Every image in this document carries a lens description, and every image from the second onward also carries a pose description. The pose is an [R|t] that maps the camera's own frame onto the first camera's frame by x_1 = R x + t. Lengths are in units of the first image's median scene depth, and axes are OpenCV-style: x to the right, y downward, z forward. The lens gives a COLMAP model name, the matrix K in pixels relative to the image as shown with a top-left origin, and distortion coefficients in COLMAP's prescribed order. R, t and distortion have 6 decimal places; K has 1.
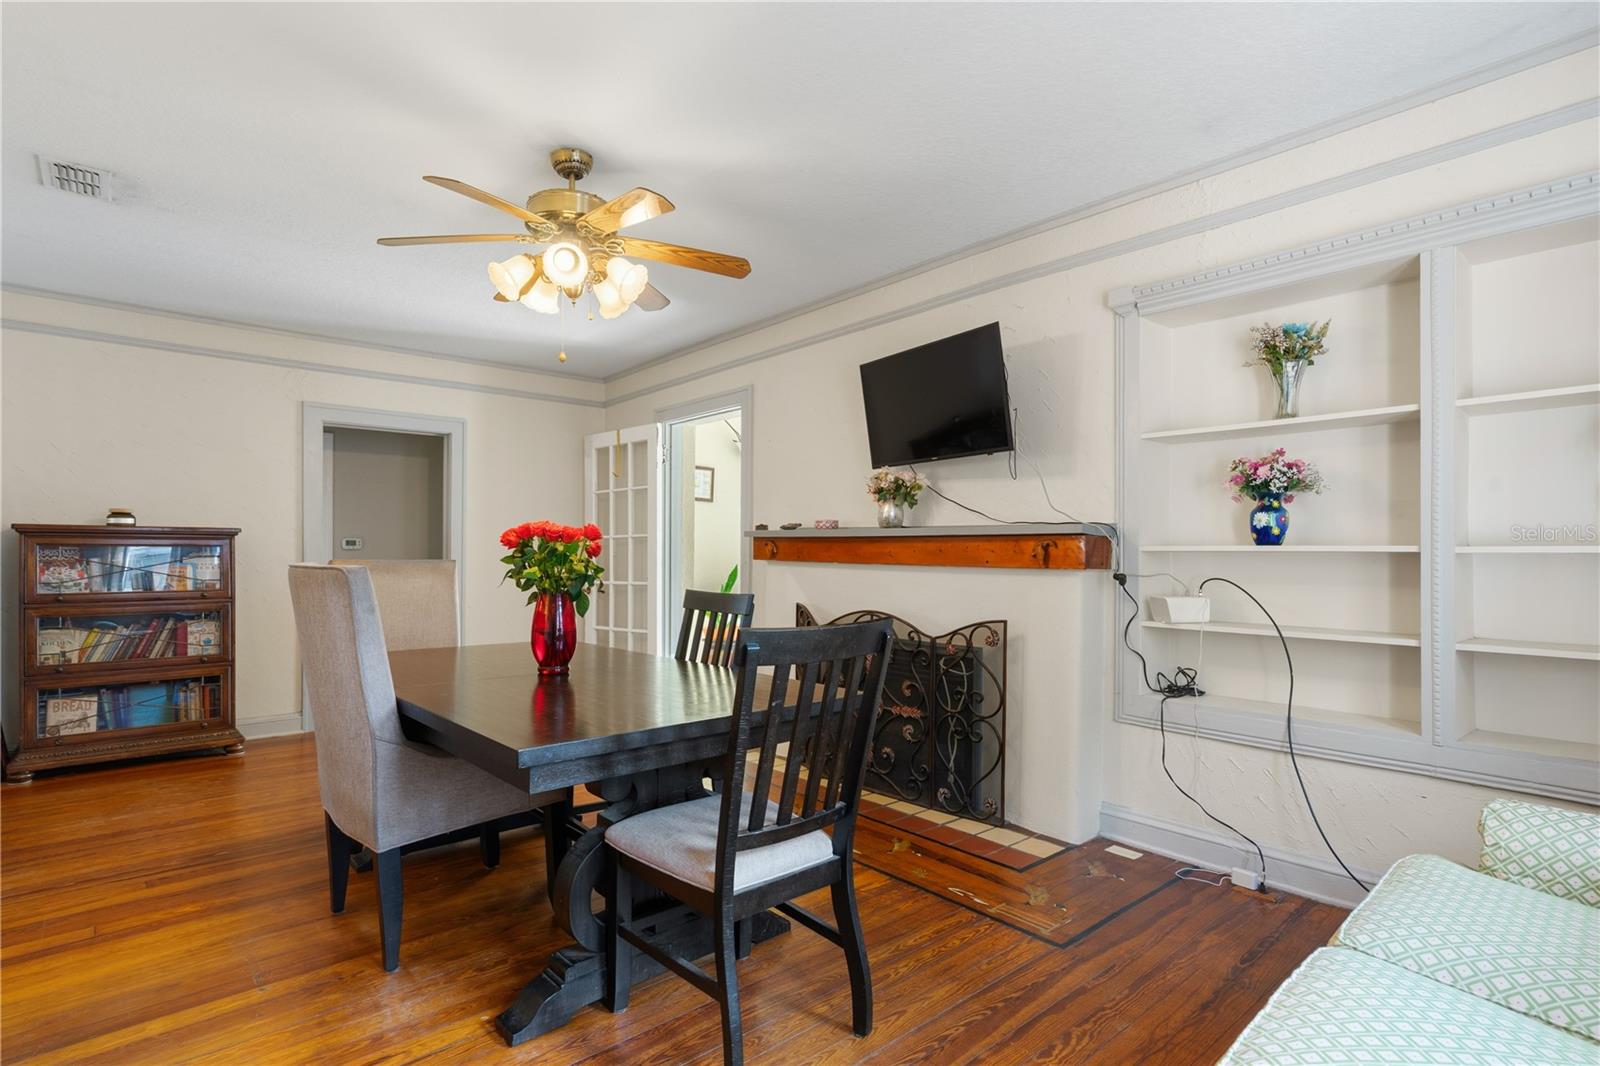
lens RADIAL K [[795.1, 0, 772.0], [0, 795.1, 536.6], [0, 0, 1]] dist [0.001040, 0.000805]
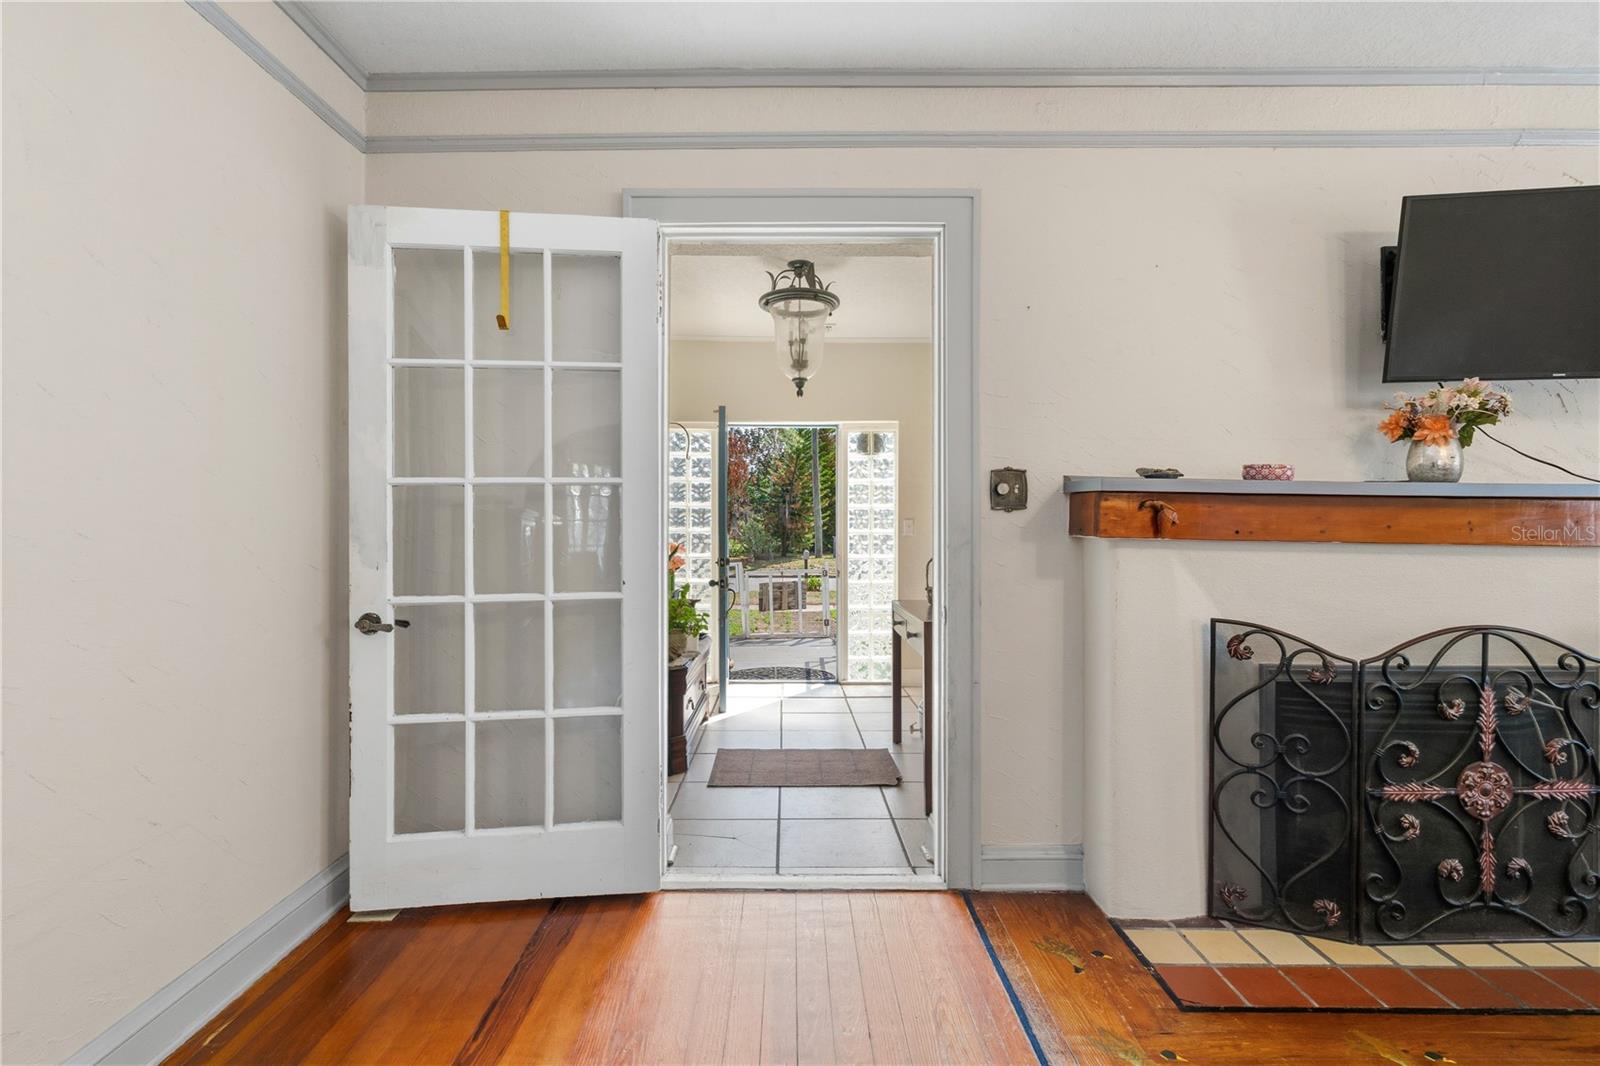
lens RADIAL K [[731.2, 0, 800.0], [0, 731.2, 533.0], [0, 0, 1]] dist [0.000545, 0.000338]
pose [[0.649202, -0.009548, 0.760557, -0.579978], [-0.011454, 0.999685, 0.022327, 0.019703], [-0.760530, -0.023206, 0.648888, 1.012866]]
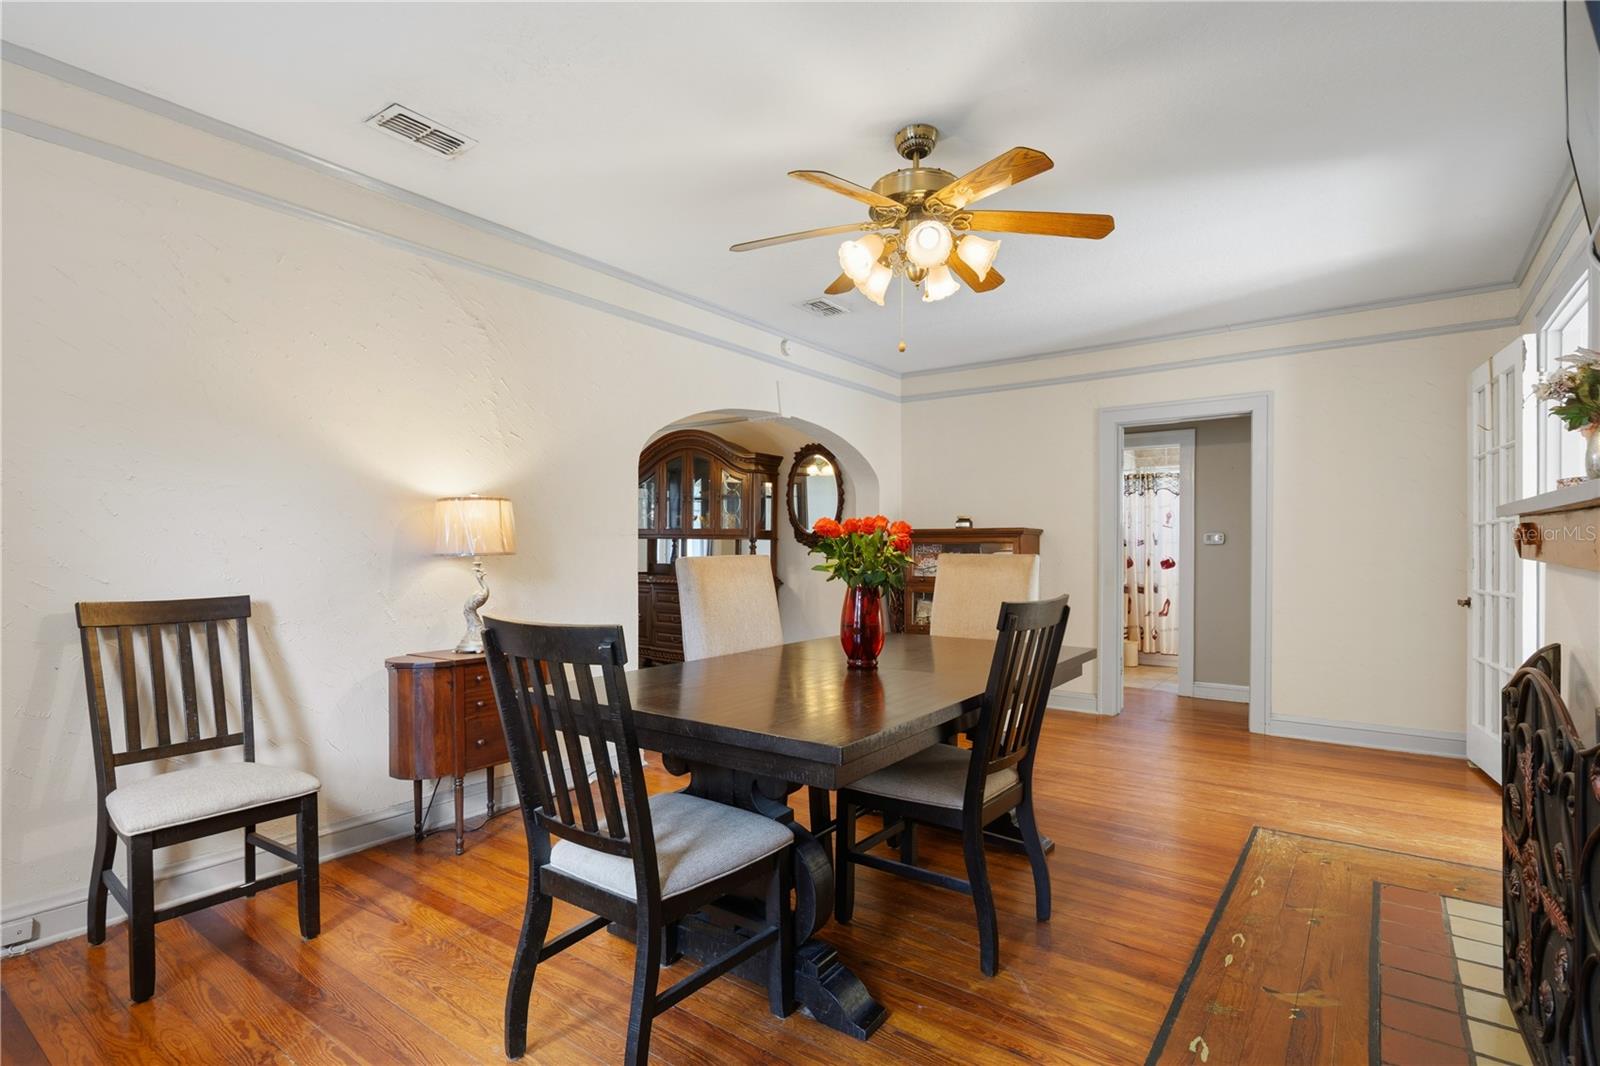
lens RADIAL K [[771.1, 0, 797.6], [0, 771.1, 545.2], [0, 0, 1]] dist [0.003048, 0.000952]
pose [[0.223467, -0.003277, -0.974706, 0.459785], [0.021233, 0.999773, 0.001507, 0.007539], [0.974480, -0.021033, 0.223486, 0.482054]]
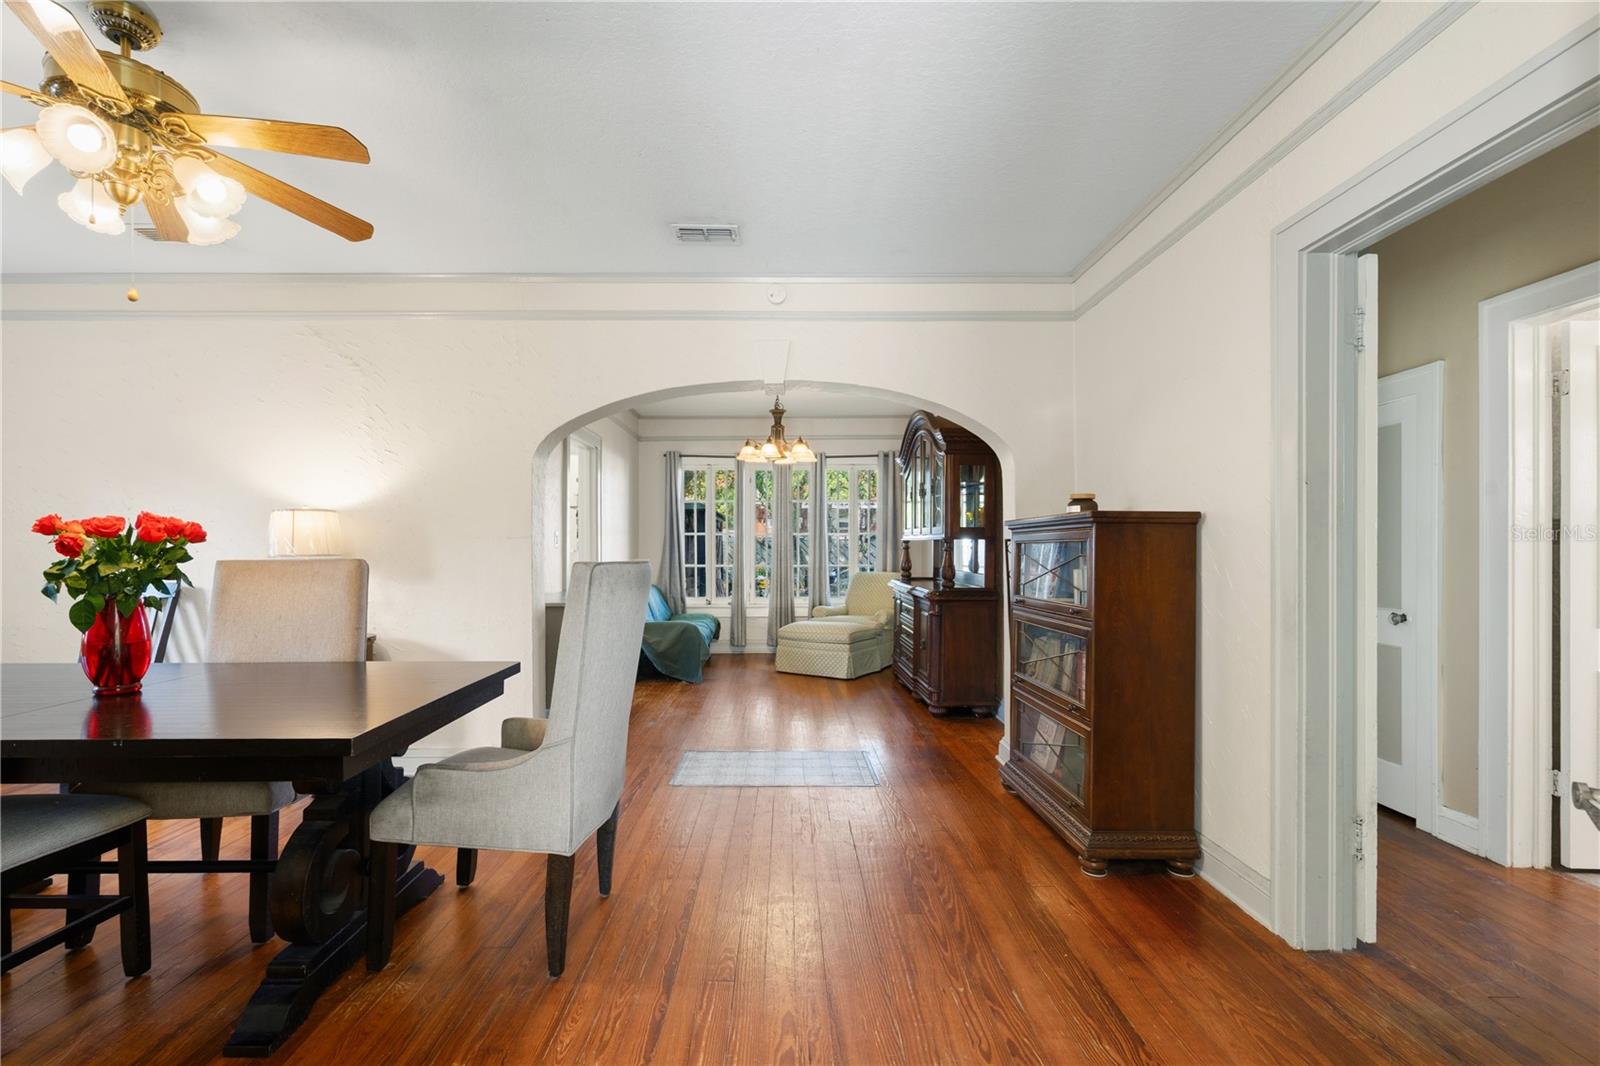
lens RADIAL K [[720.0, 0, 788.7], [0, 720.0, 549.4], [0, 0, 1]] dist [-0.001982, 0.000179]
pose [[-0.653687, -0.000890, -0.756764, -0.095183], [0.013703, 0.999821, -0.013013, 0.026552], [0.756641, -0.018876, -0.653558, 1.390457]]
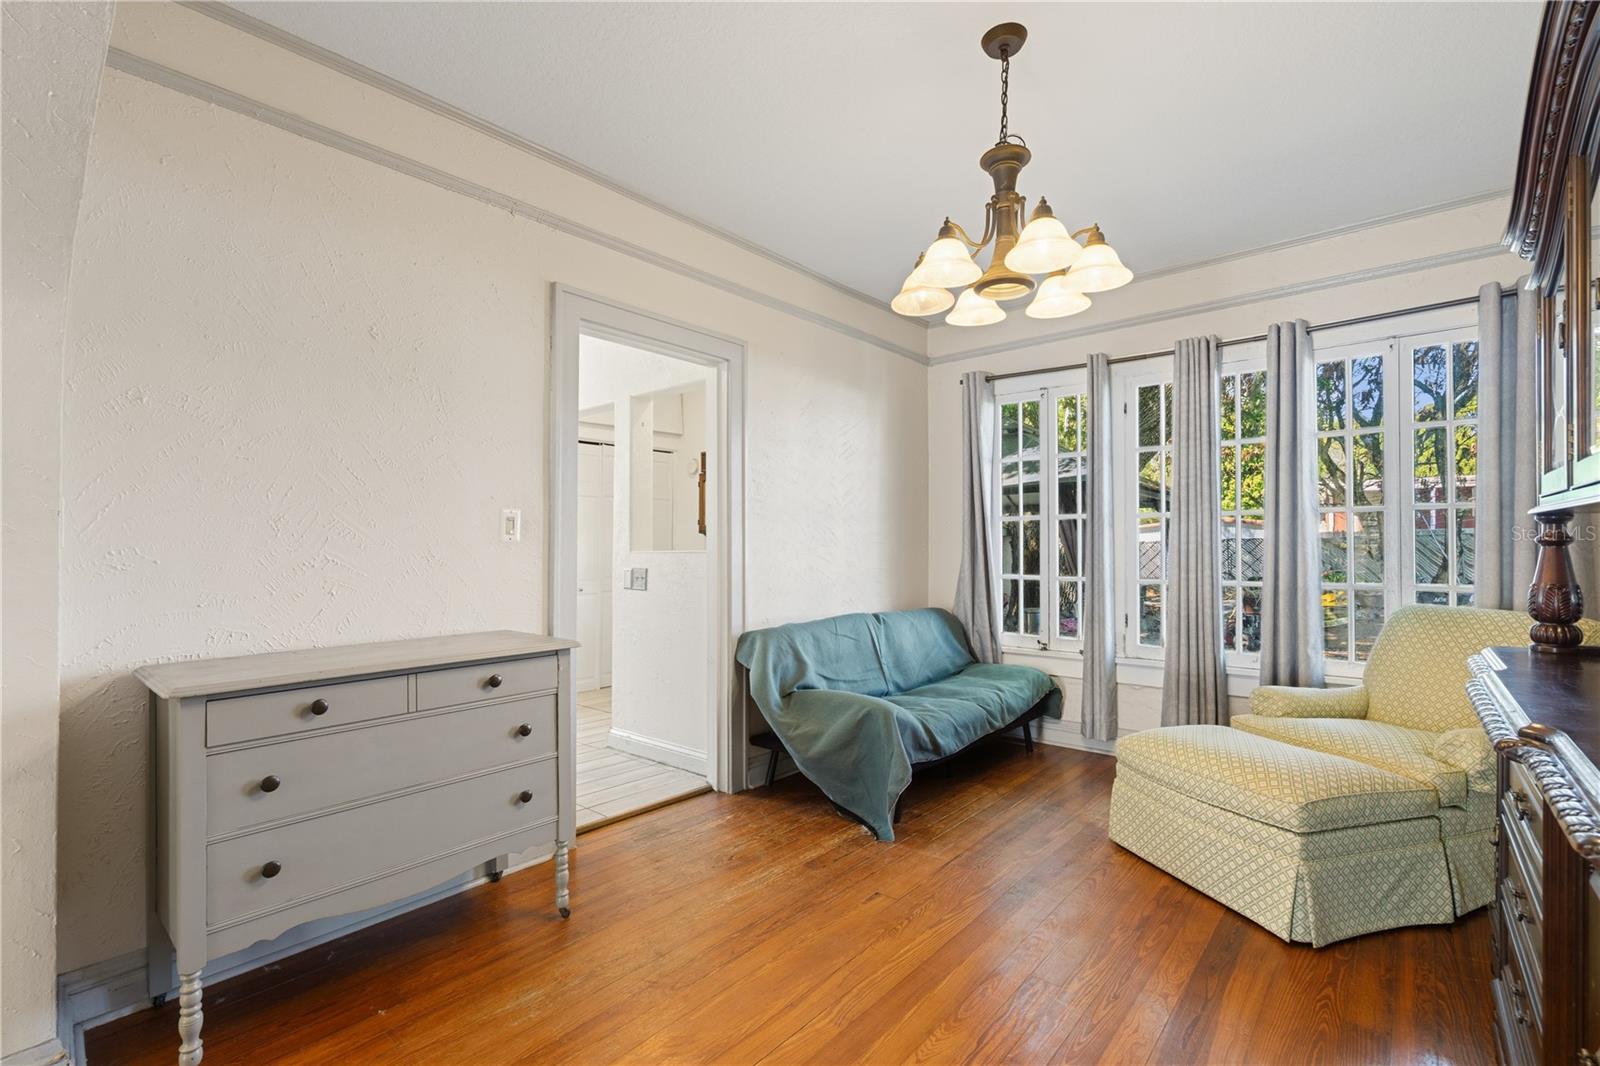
lens RADIAL K [[721.0, 0, 792.8], [0, 721.0, 540.8], [0, 0, 1]] dist [-0.000765, 0.000321]
pose [[-0.989789, -0.005055, -0.142454, -0.971609], [-0.001029, 0.999598, -0.028323, 0.018911], [0.142540, -0.027887, -0.989396, 0.904583]]
